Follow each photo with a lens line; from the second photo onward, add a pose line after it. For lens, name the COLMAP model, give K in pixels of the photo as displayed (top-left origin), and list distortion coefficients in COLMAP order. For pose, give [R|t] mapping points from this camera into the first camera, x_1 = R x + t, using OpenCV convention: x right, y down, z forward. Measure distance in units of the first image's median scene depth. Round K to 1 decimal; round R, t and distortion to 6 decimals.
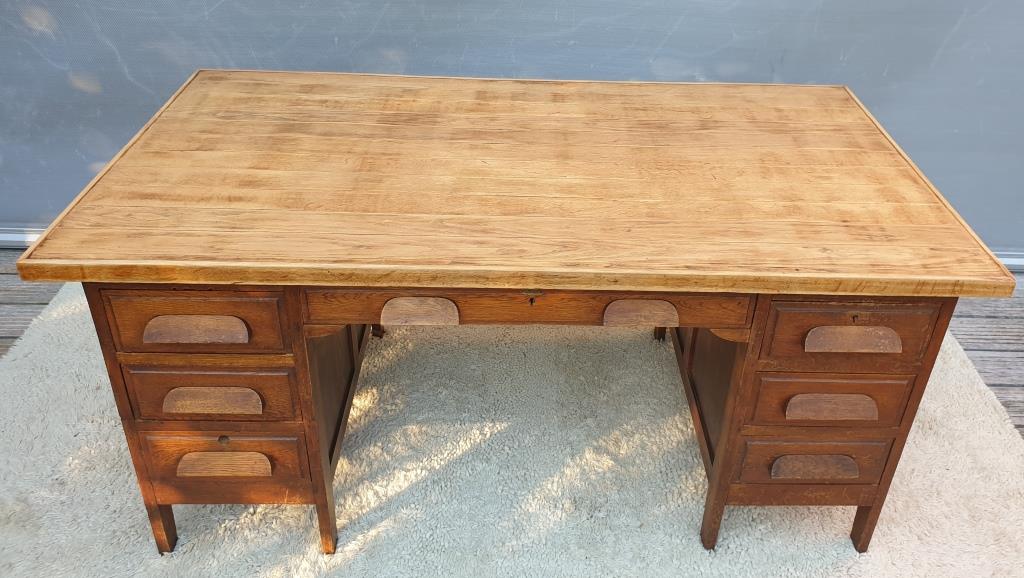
lens RADIAL K [[812.7, 0, 551.4], [0, 812.7, 215.5], [0, 0, 1]] dist [0.009687, -0.005795]
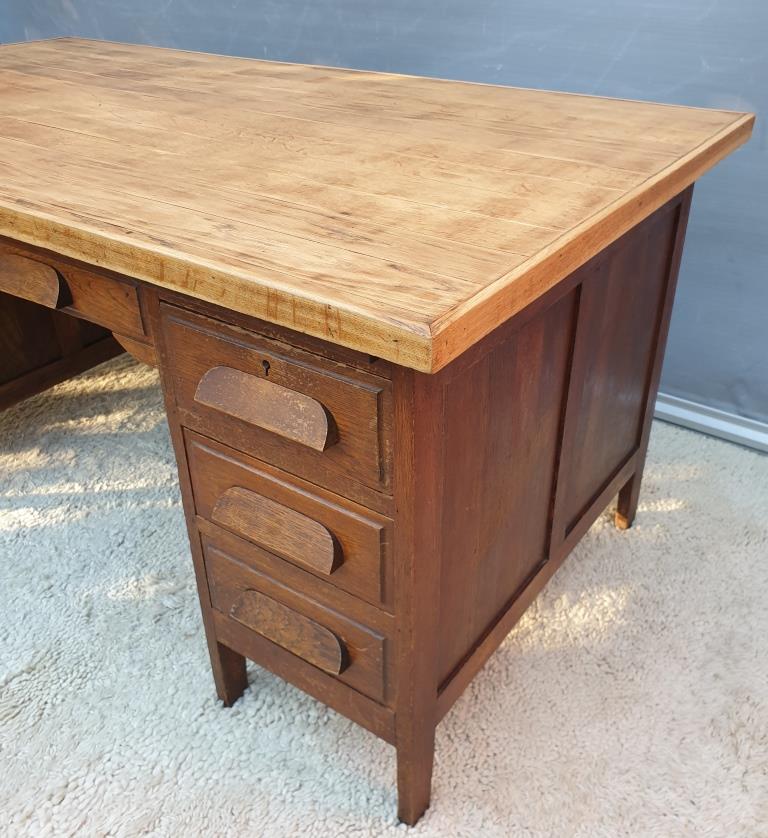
lens RADIAL K [[813.1, 0, 412.3], [0, 813.1, 404.1], [0, 0, 1]] dist [-0.000750, 0.000000]
pose [[0.809920, 0.265858, -0.522829, 0.720376], [-0.259308, 0.961832, 0.087394, 0.072355], [0.526108, 0.064791, 0.847946, 0.550585]]
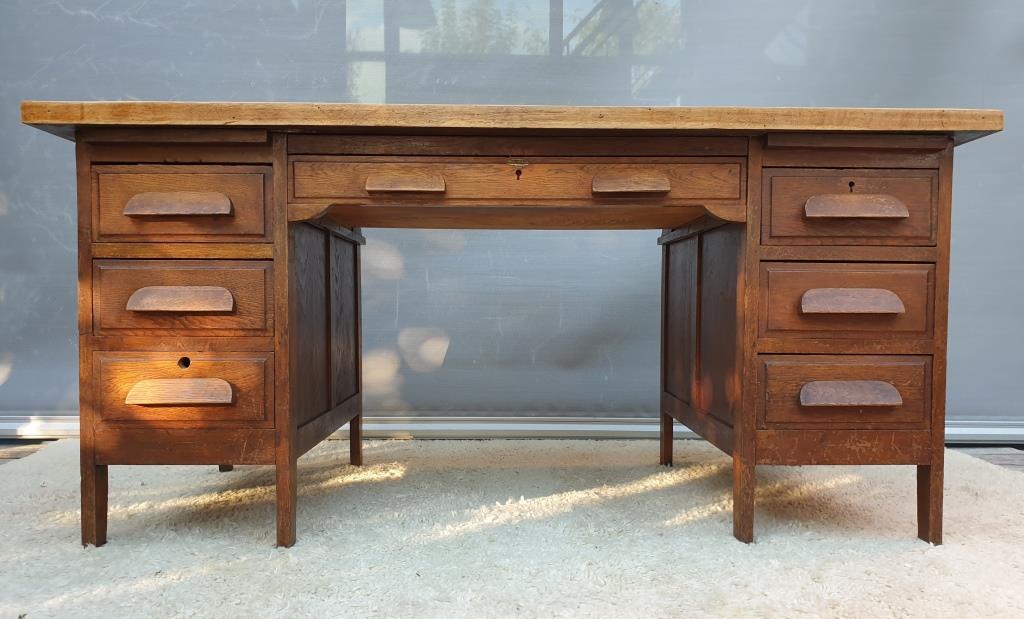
lens RADIAL K [[817.6, 0, 520.6], [0, 817.6, 338.6], [0, 0, 1]] dist [-0.008003, 0.027207]
pose [[0.999043, -0.040691, -0.016048, -0.013118], [0.028709, 0.886787, -0.461287, 0.692581], [0.033001, 0.460385, 0.887106, 0.195558]]
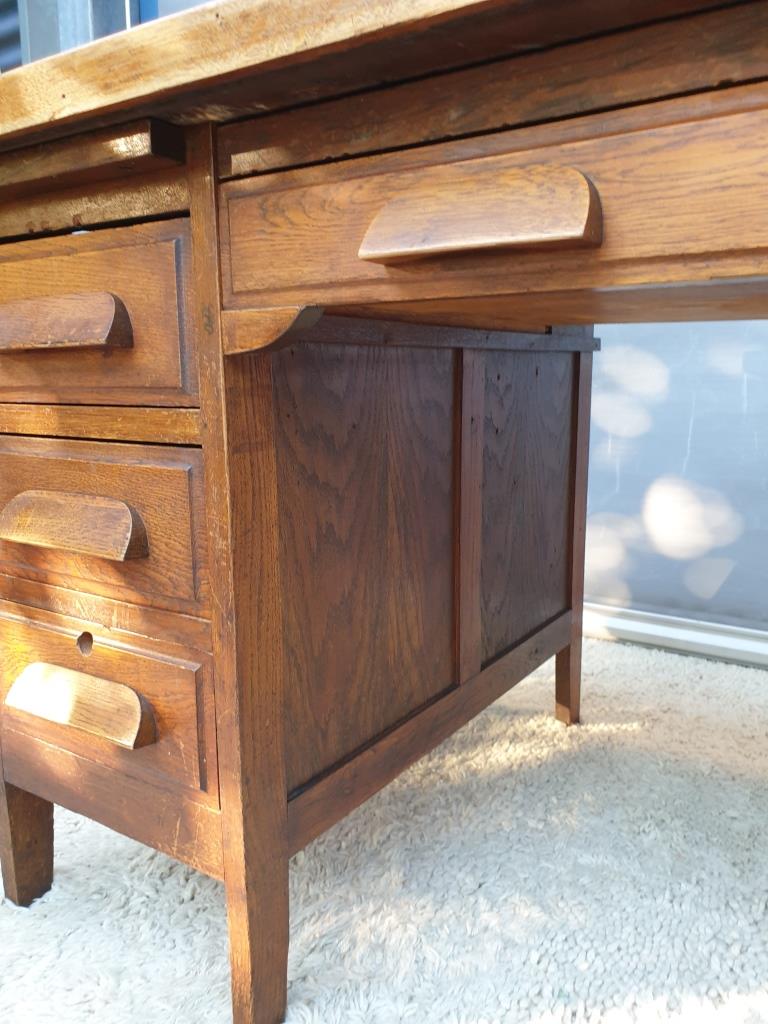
lens RADIAL K [[806.1, 0, 401.4], [0, 806.1, 536.9], [0, 0, 1]] dist [0.005814, 0.016370]
pose [[0.819834, 0.066955, -0.568673, -0.000535], [-0.244131, 0.939223, -0.241371, 0.290474], [0.517950, 0.336715, 0.786353, 0.723174]]
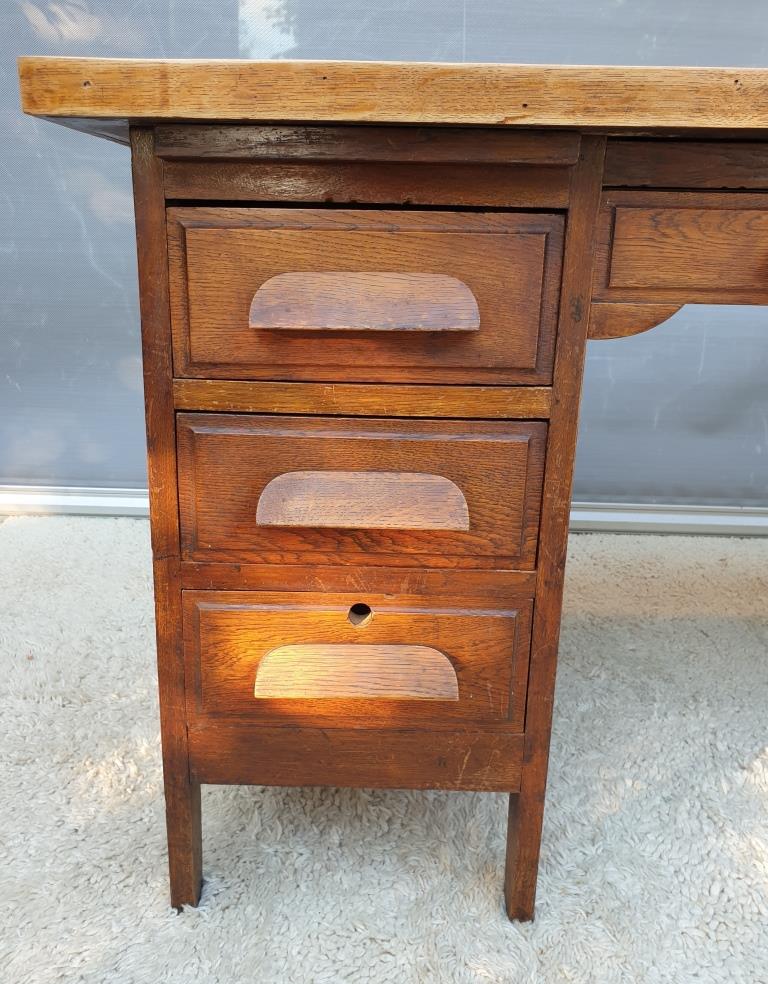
lens RADIAL K [[840.2, 0, 366.6], [0, 840.2, 490.0], [0, 0, 1]] dist [0.025747, -0.033136]
pose [[0.998343, -0.007218, -0.057084, -0.376415], [-0.005735, 0.974677, -0.223544, 0.317870], [0.057252, 0.223501, 0.973021, 0.525440]]
